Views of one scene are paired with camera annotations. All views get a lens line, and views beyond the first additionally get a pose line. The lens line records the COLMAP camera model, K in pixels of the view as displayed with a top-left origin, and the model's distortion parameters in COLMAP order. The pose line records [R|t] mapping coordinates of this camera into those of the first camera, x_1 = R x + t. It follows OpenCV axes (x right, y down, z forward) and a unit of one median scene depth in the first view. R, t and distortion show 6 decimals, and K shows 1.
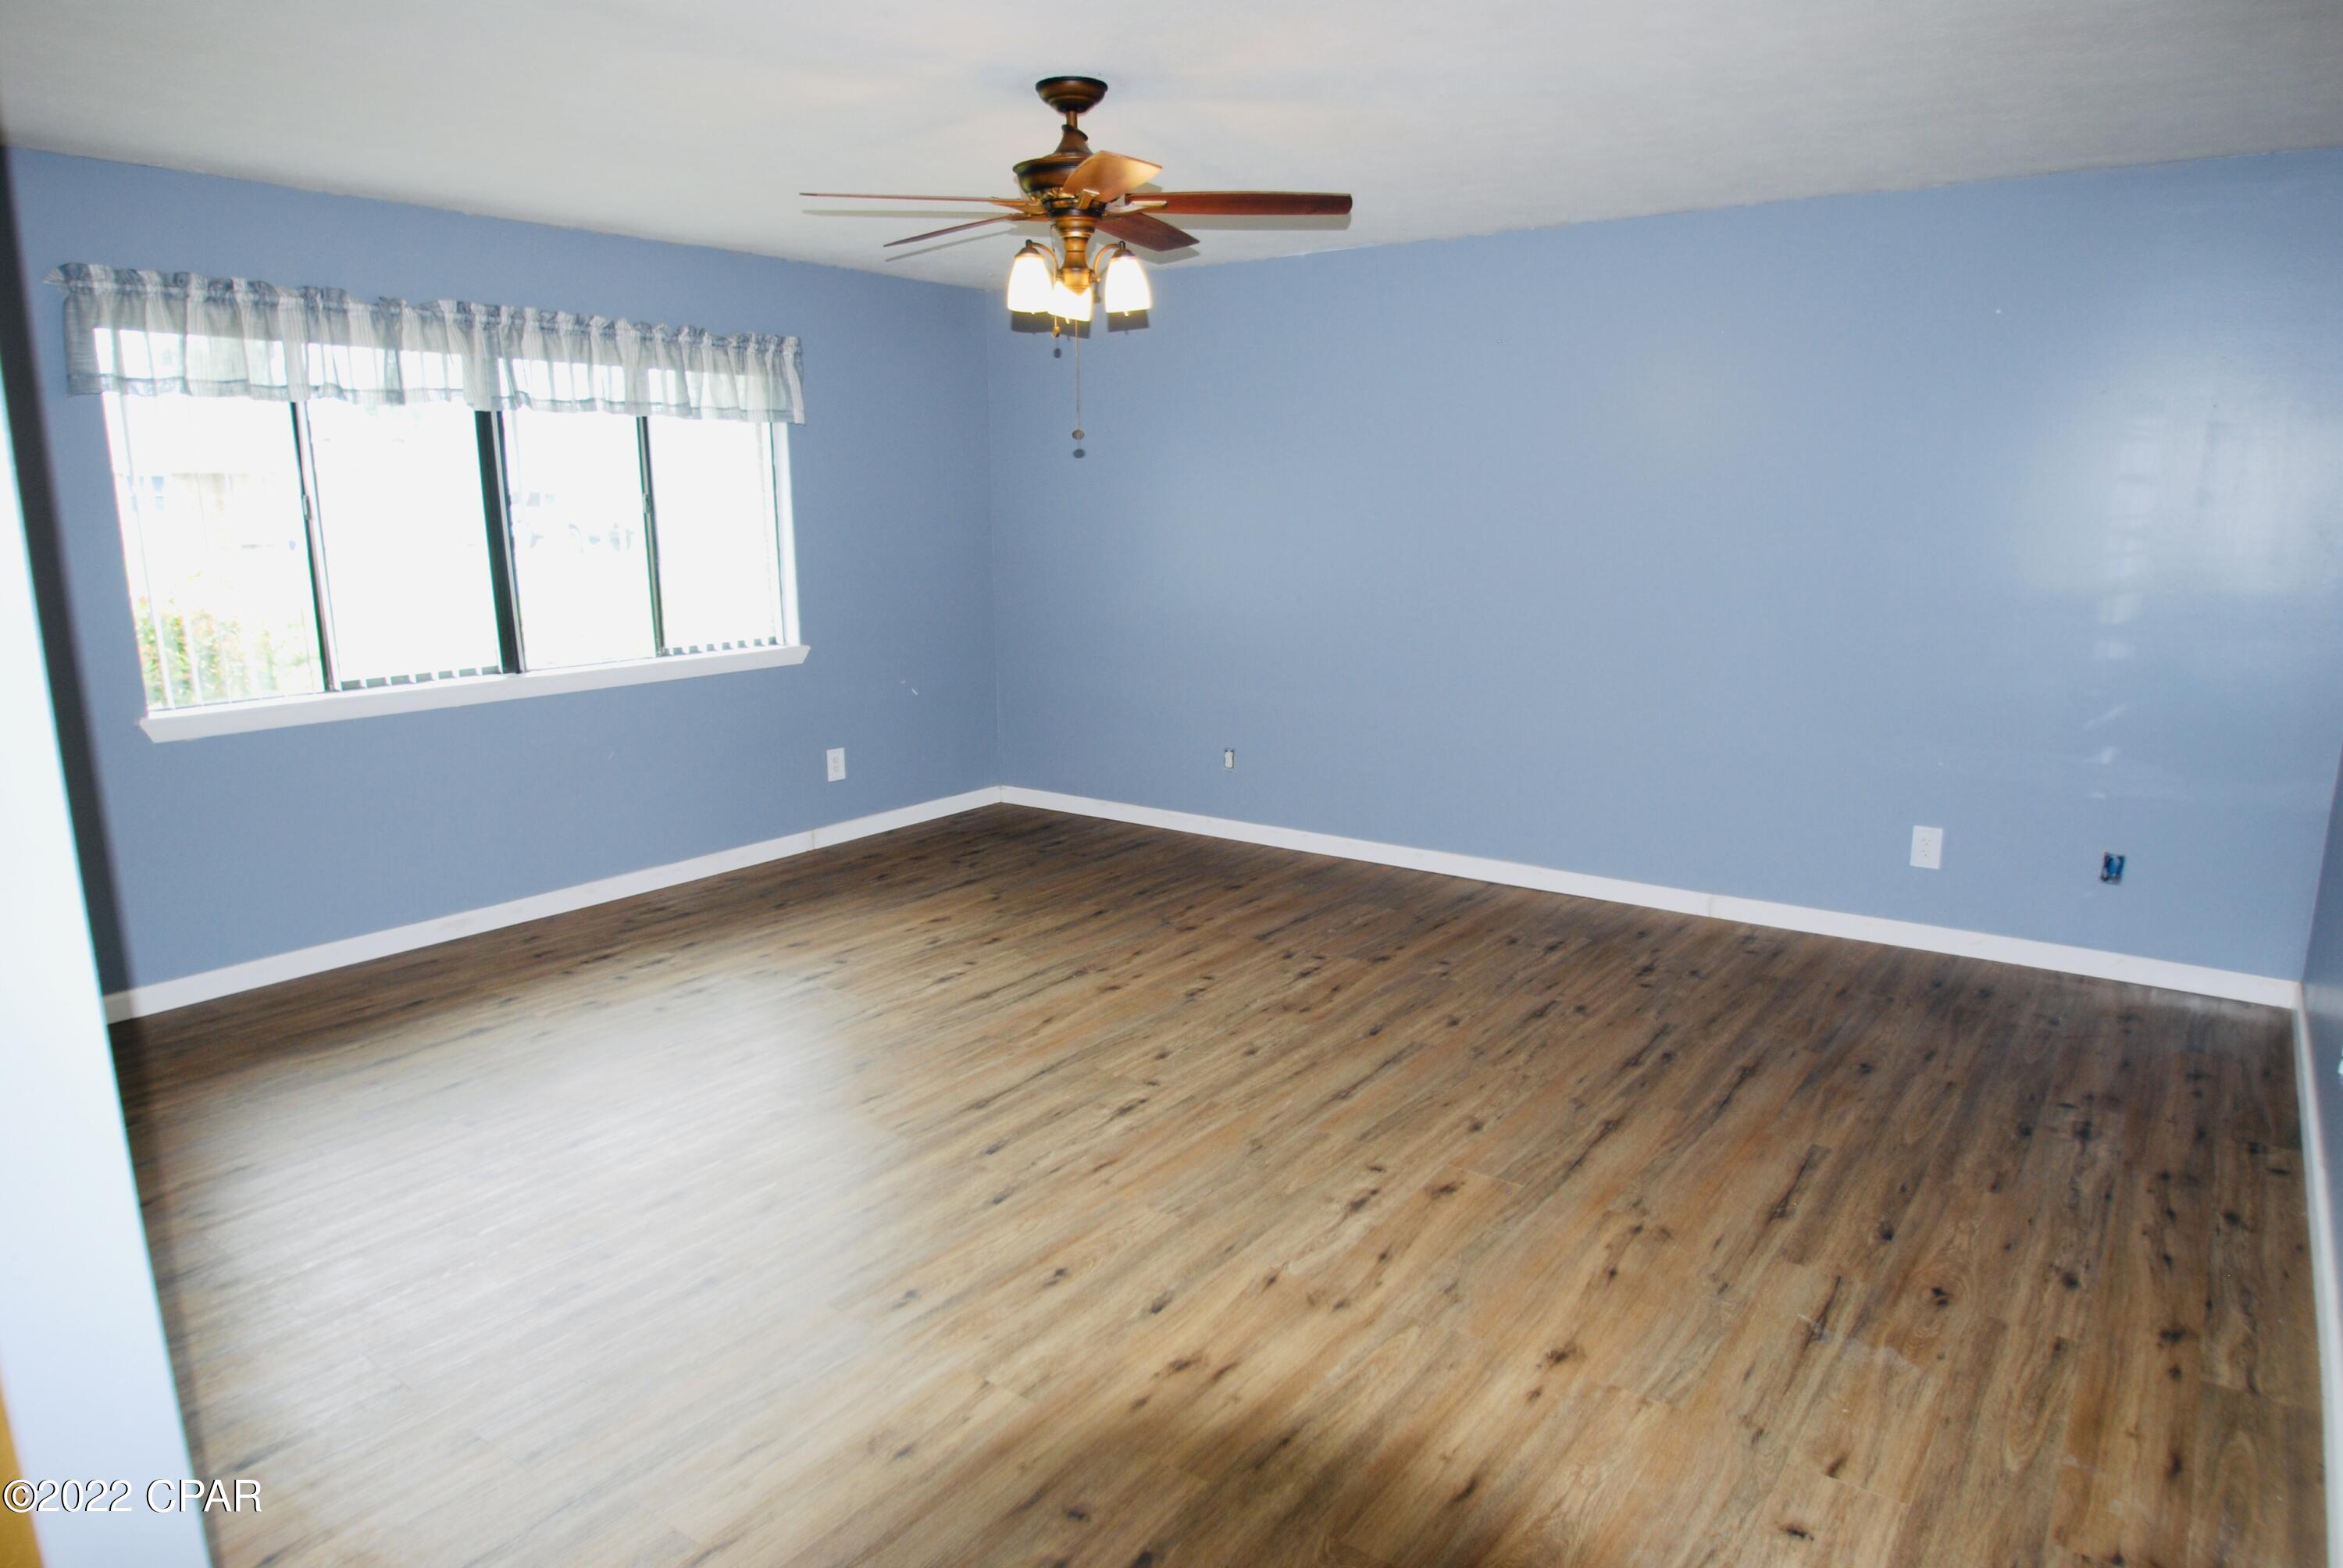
lens RADIAL K [[1458.5, 0, 1194.1], [0, 1458.5, 779.2], [0, 0, 1]] dist [-0.030838, 0.005717]
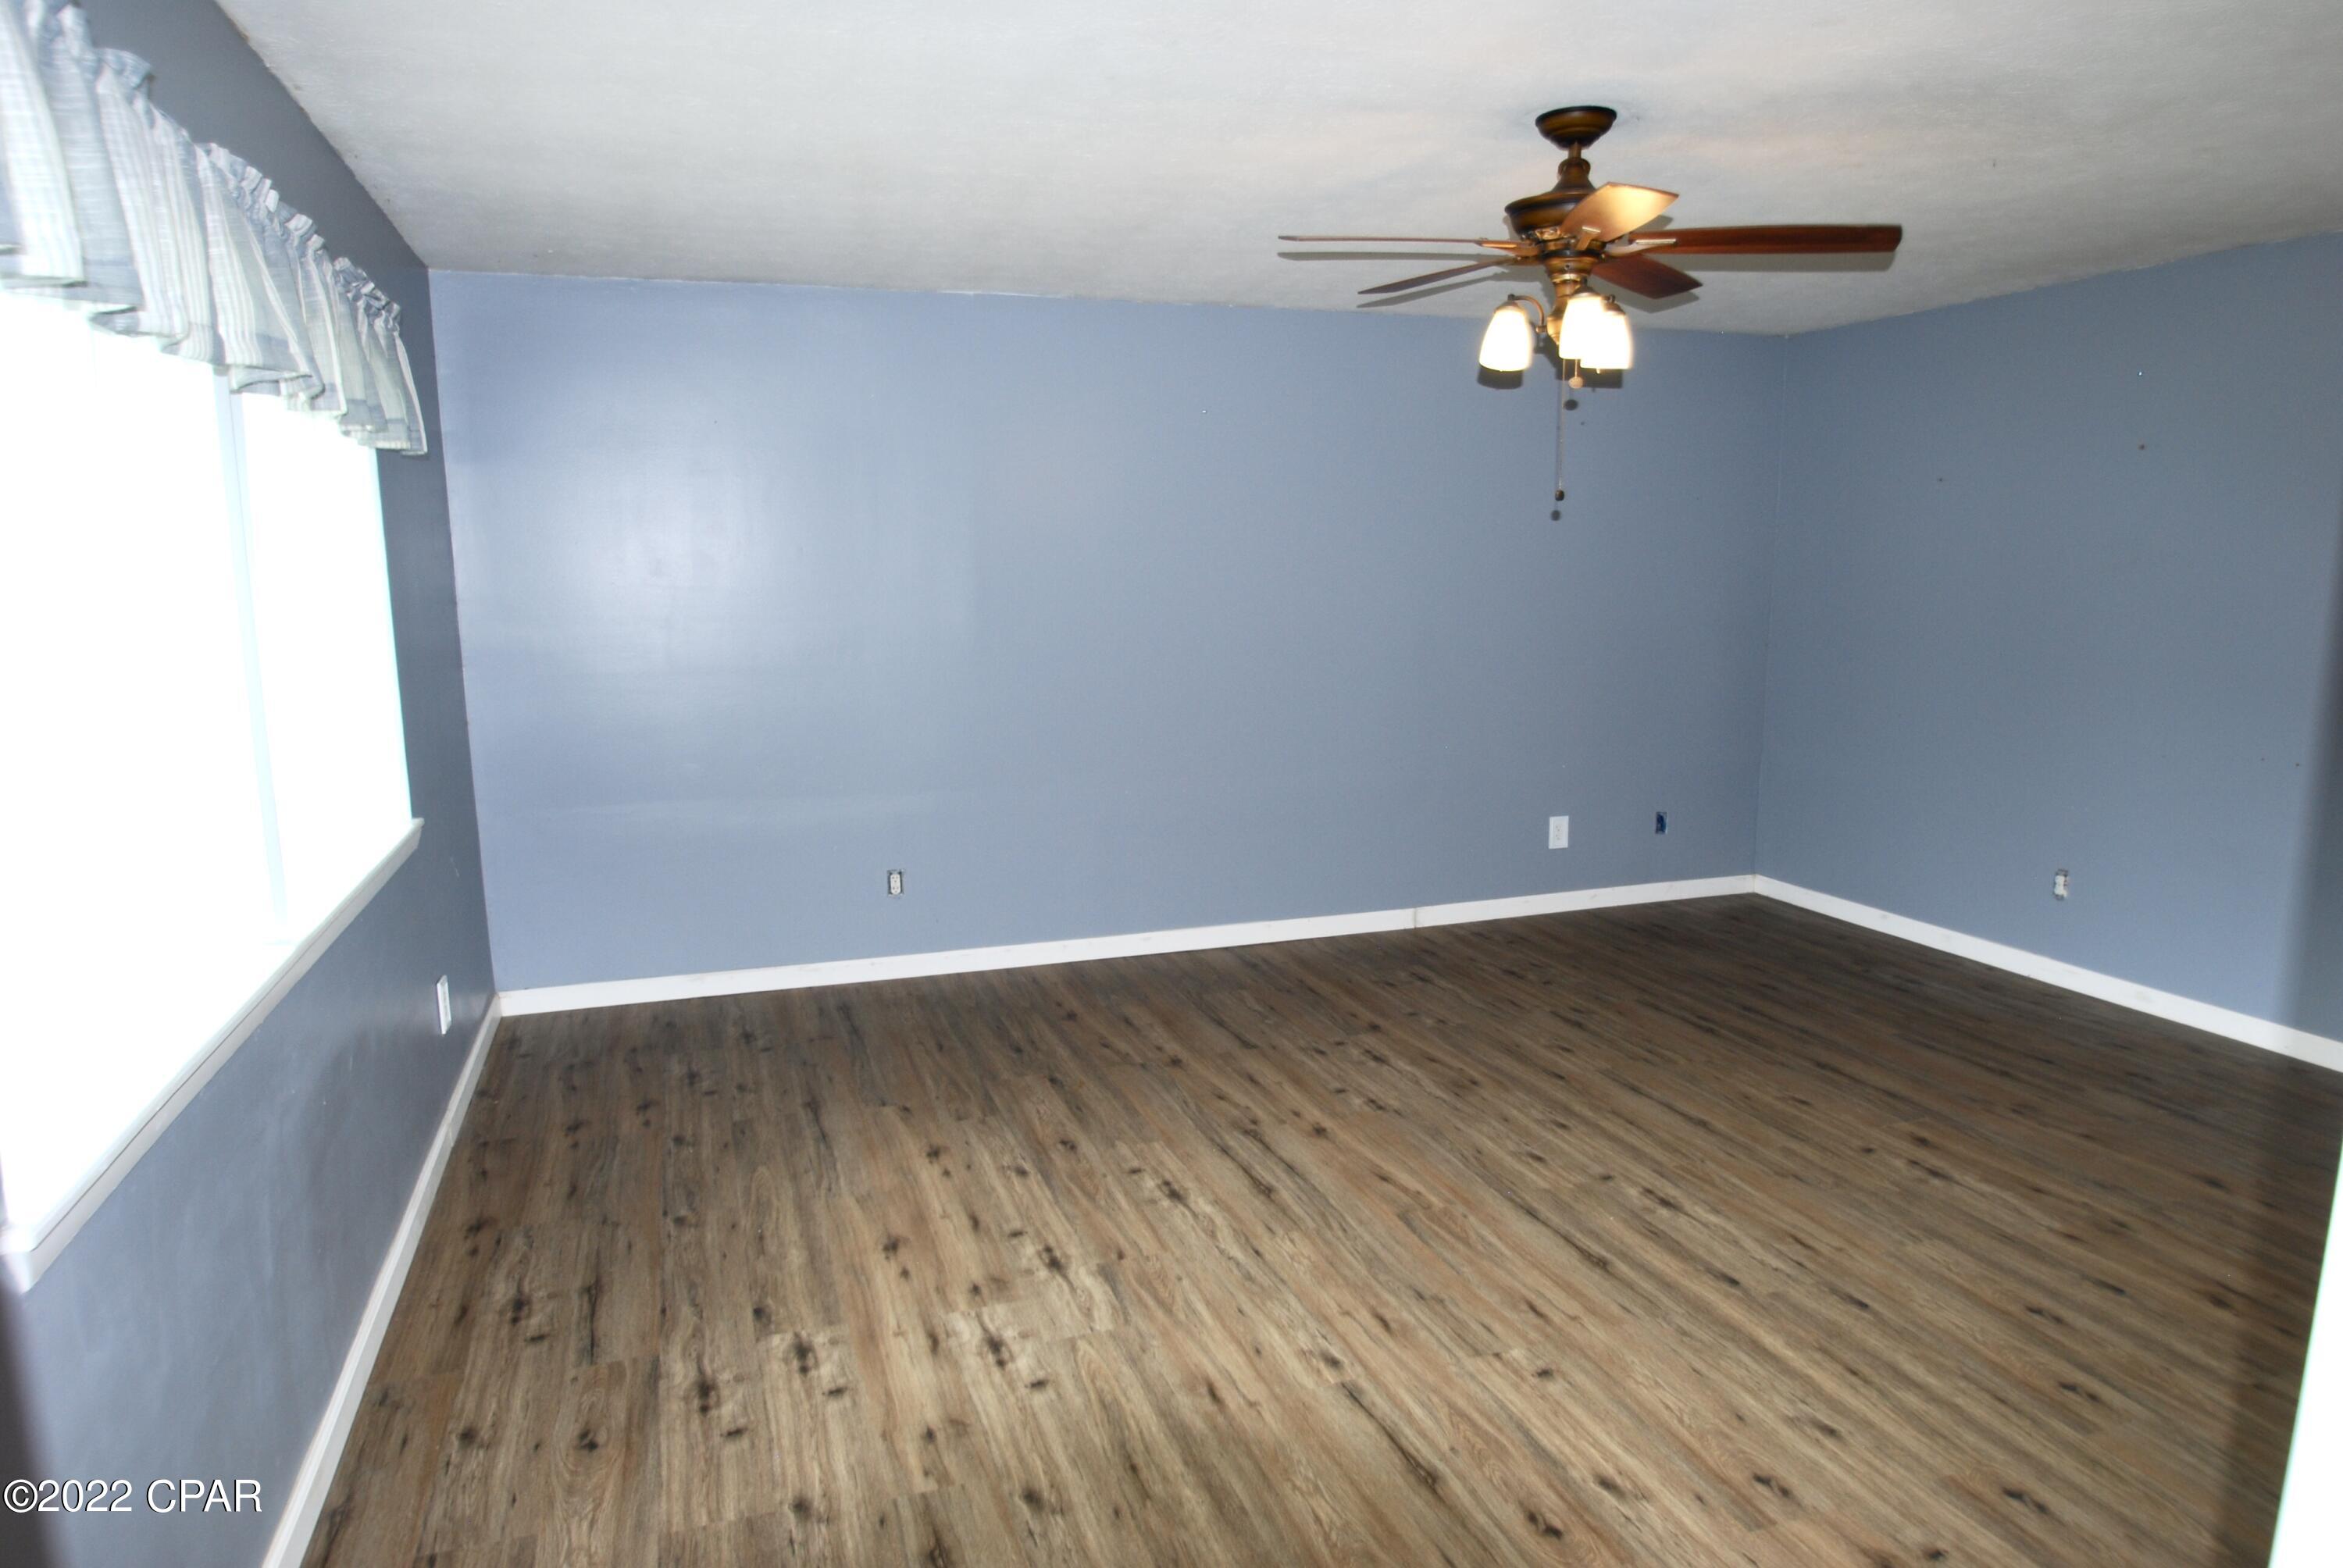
lens RADIAL K [[1458.5, 0, 1187.5], [0, 1458.5, 759.4], [0, 0, 1]] dist [-0.030838, 0.005717]
pose [[0.576211, -0.111378, 0.809676, -0.804965], [0.163343, 0.986378, 0.019440, -0.106536], [-0.800812, 0.121053, 0.586555, 0.556300]]
